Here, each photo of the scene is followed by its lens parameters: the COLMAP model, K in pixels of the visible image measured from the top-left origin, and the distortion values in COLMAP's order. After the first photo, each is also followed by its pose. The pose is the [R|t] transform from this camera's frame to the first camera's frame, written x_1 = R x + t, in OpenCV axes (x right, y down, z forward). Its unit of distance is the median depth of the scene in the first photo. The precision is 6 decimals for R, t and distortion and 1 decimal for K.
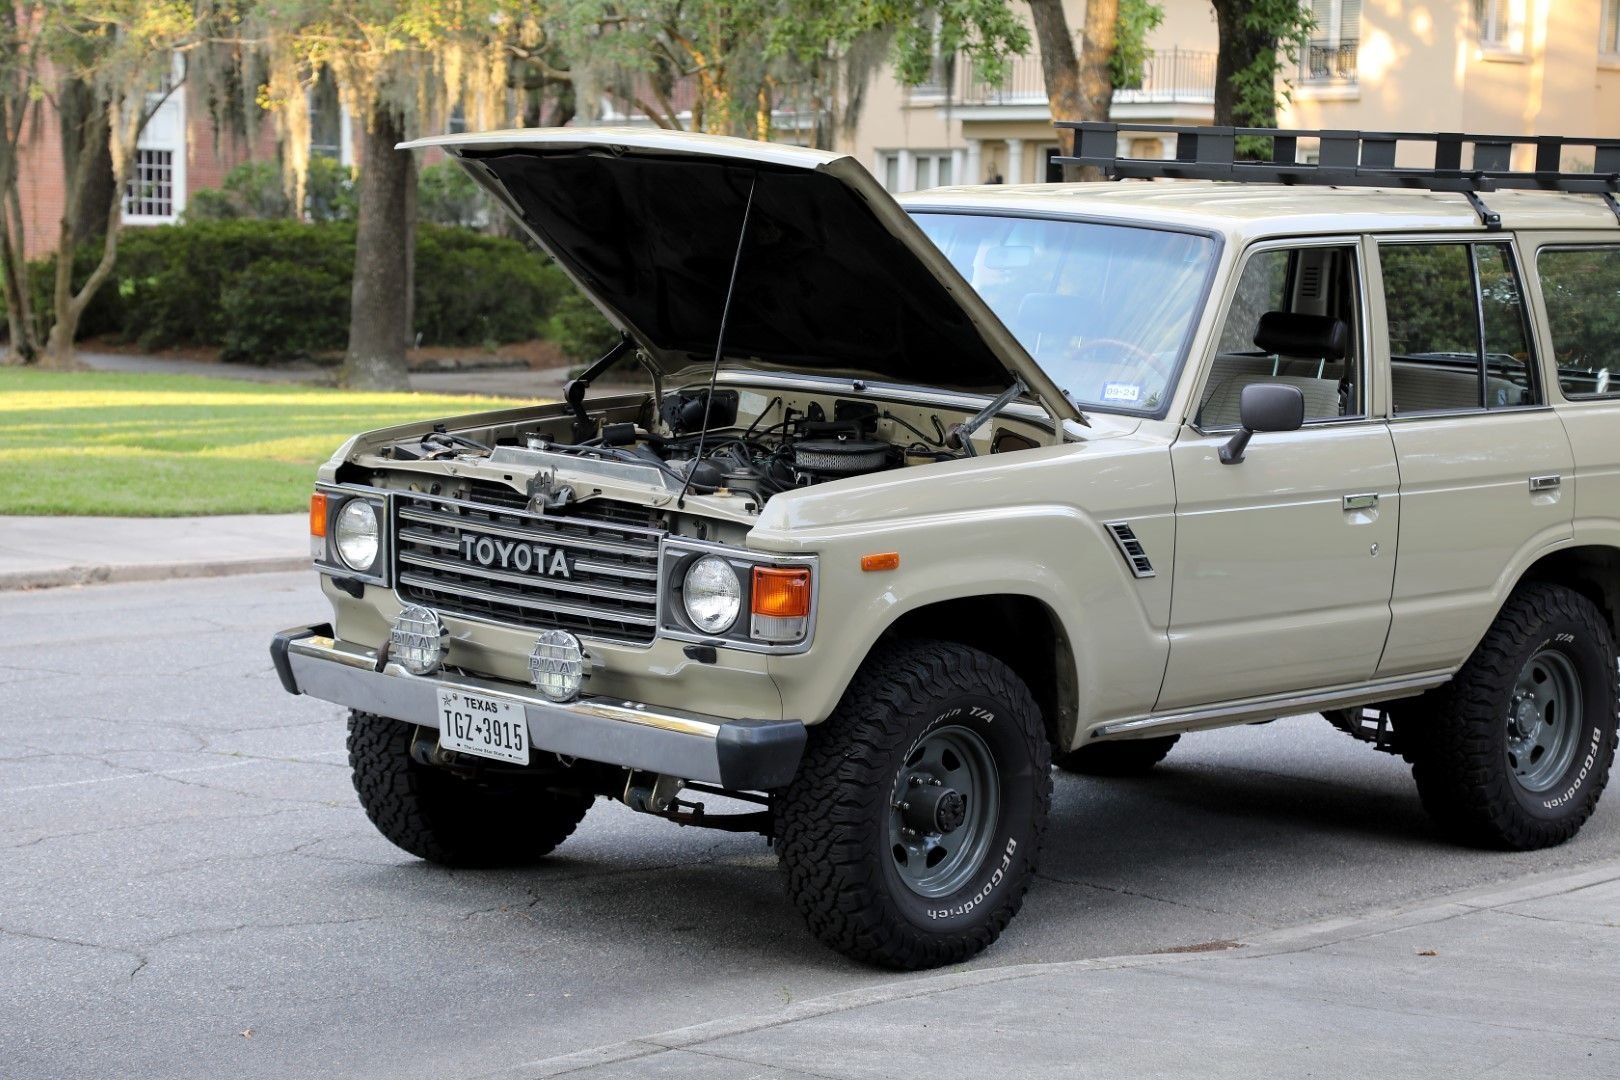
lens RADIAL K [[3934.4, 0, 809.5], [0, 3934.4, 573.3], [0, 0, 1]] dist [0.517472, 0.000000]
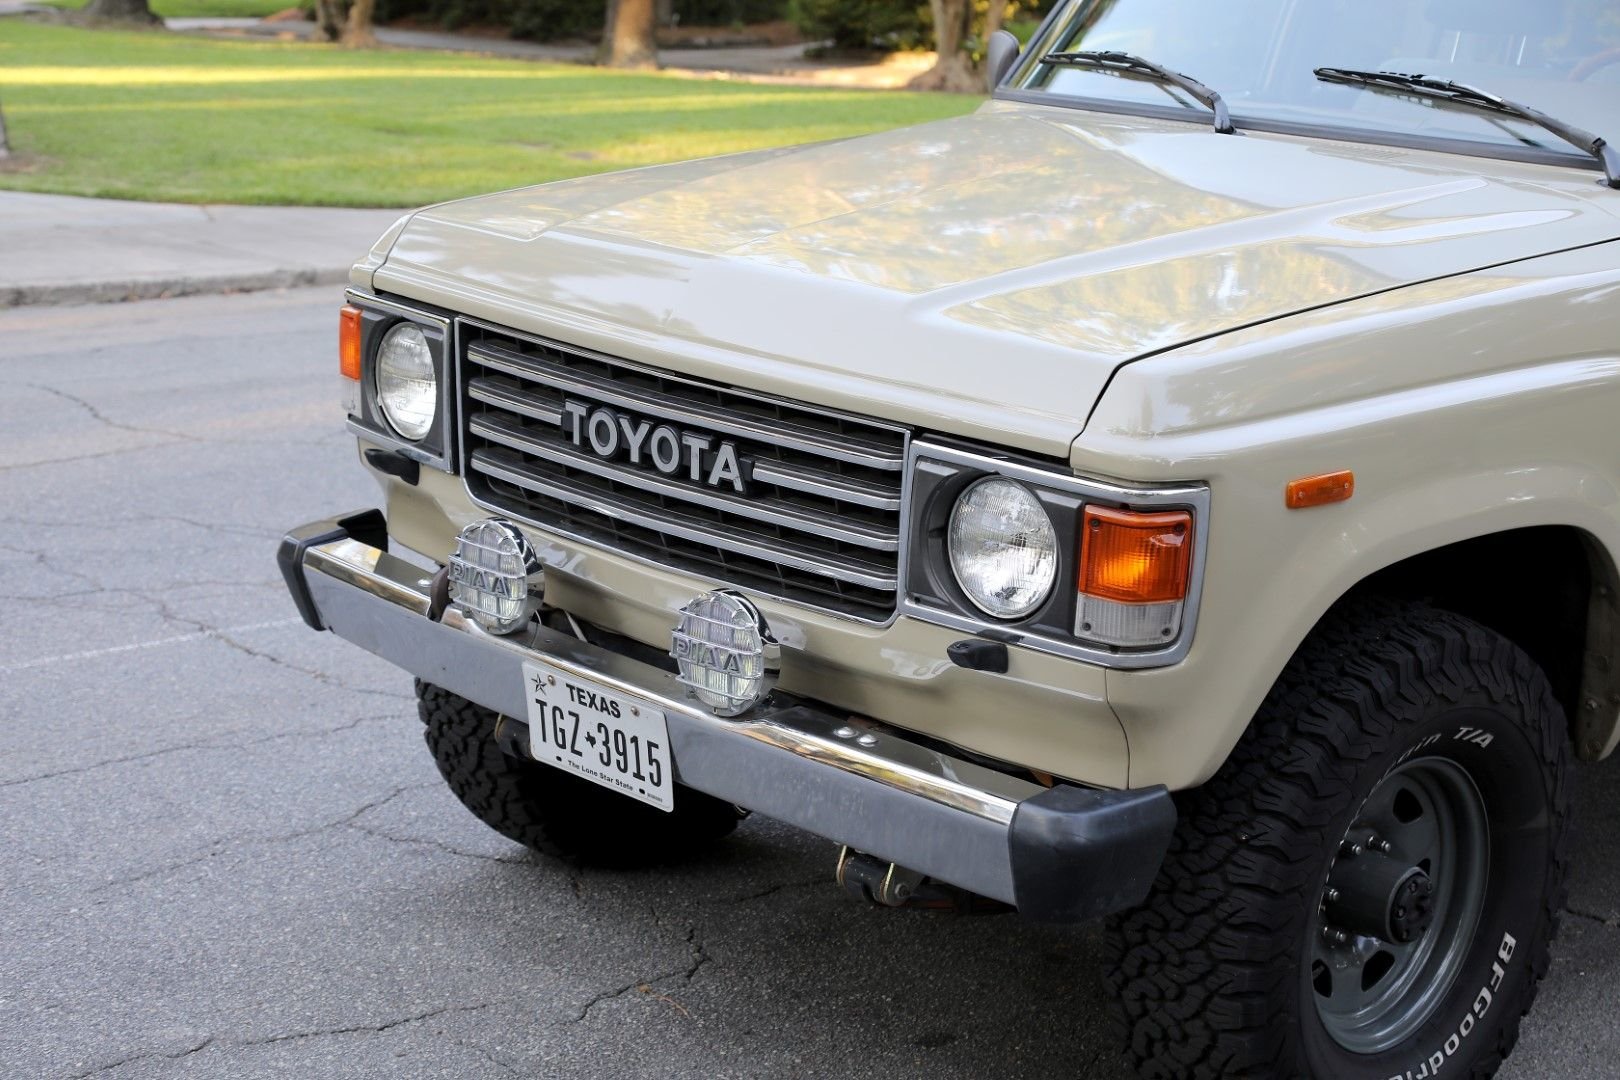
lens RADIAL K [[2888.1, 0, 810.7], [0, 2888.1, 571.8], [0, 0, 1]] dist [0.280979, 0.000000]
pose [[0.998113, 0.016367, -0.059191, -0.026079], [-0.008601, 0.991589, 0.129137, -0.040334], [0.060807, -0.128384, 0.989859, 0.576425]]
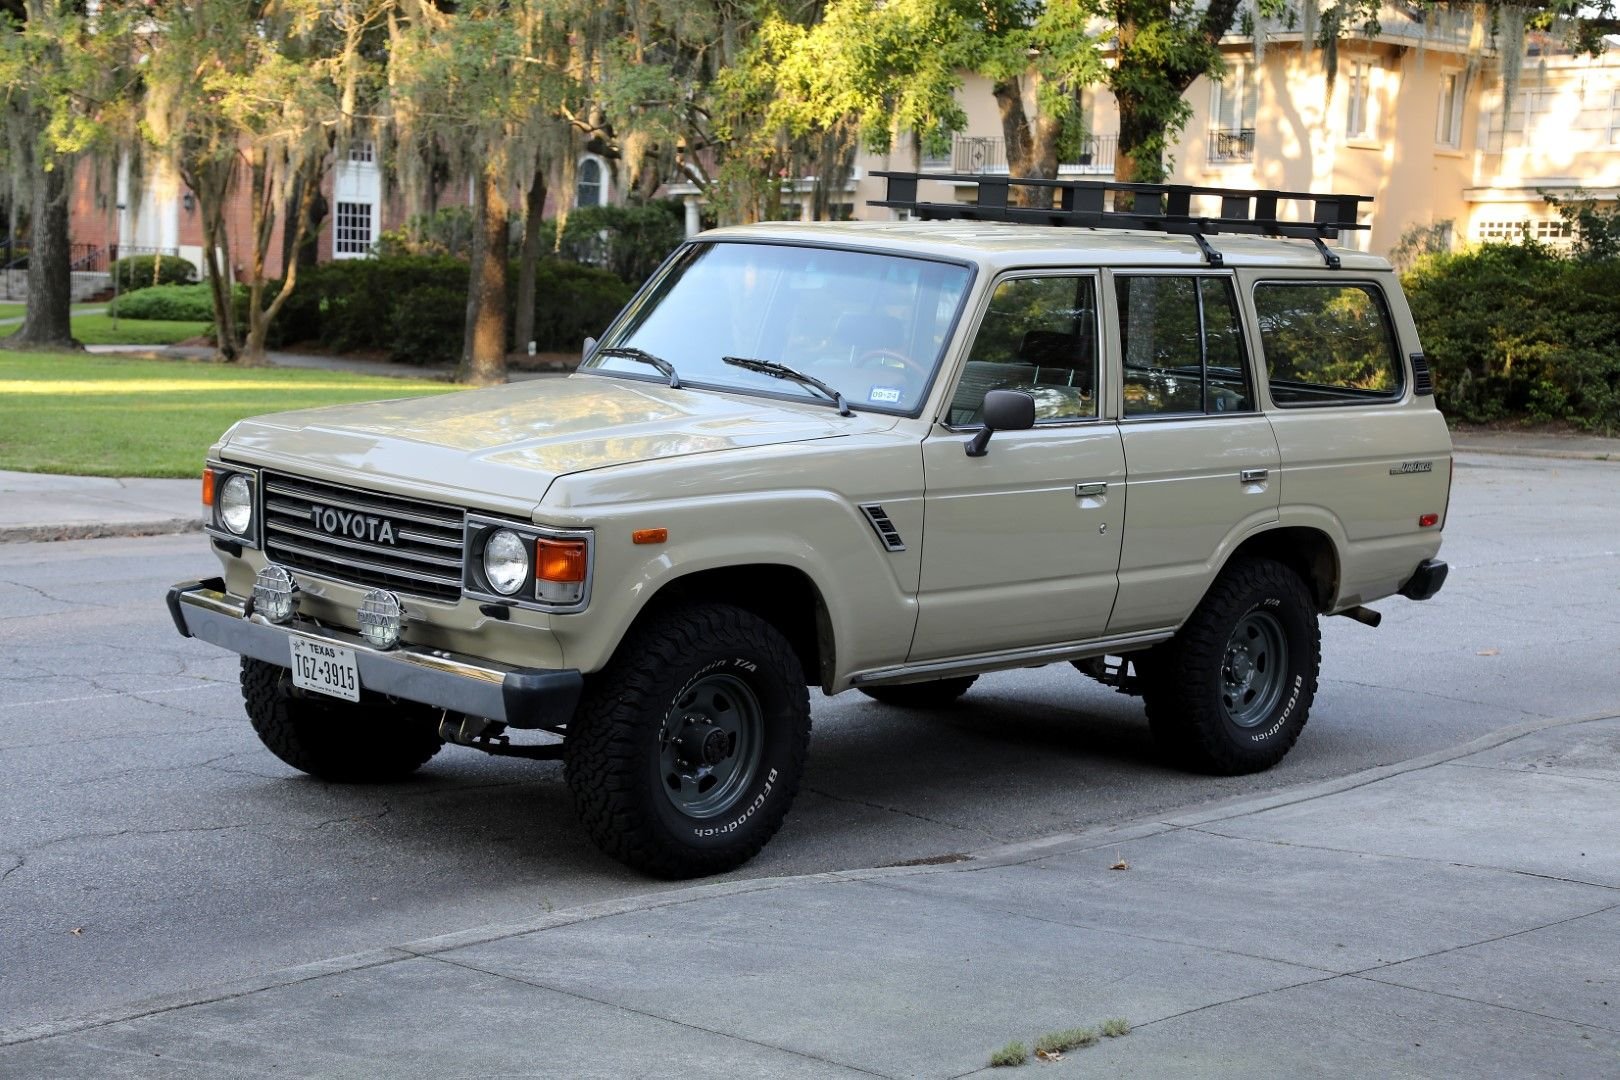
lens RADIAL K [[2888.1, 0, 810.2], [0, 2888.1, 583.2], [0, 0, 1]] dist [0.280979, 0.000000]
pose [[0.999511, 0.015836, -0.026955, 0.085314], [-0.015273, 0.999664, 0.020957, -0.007290], [0.027278, -0.020535, 0.999417, 0.130556]]
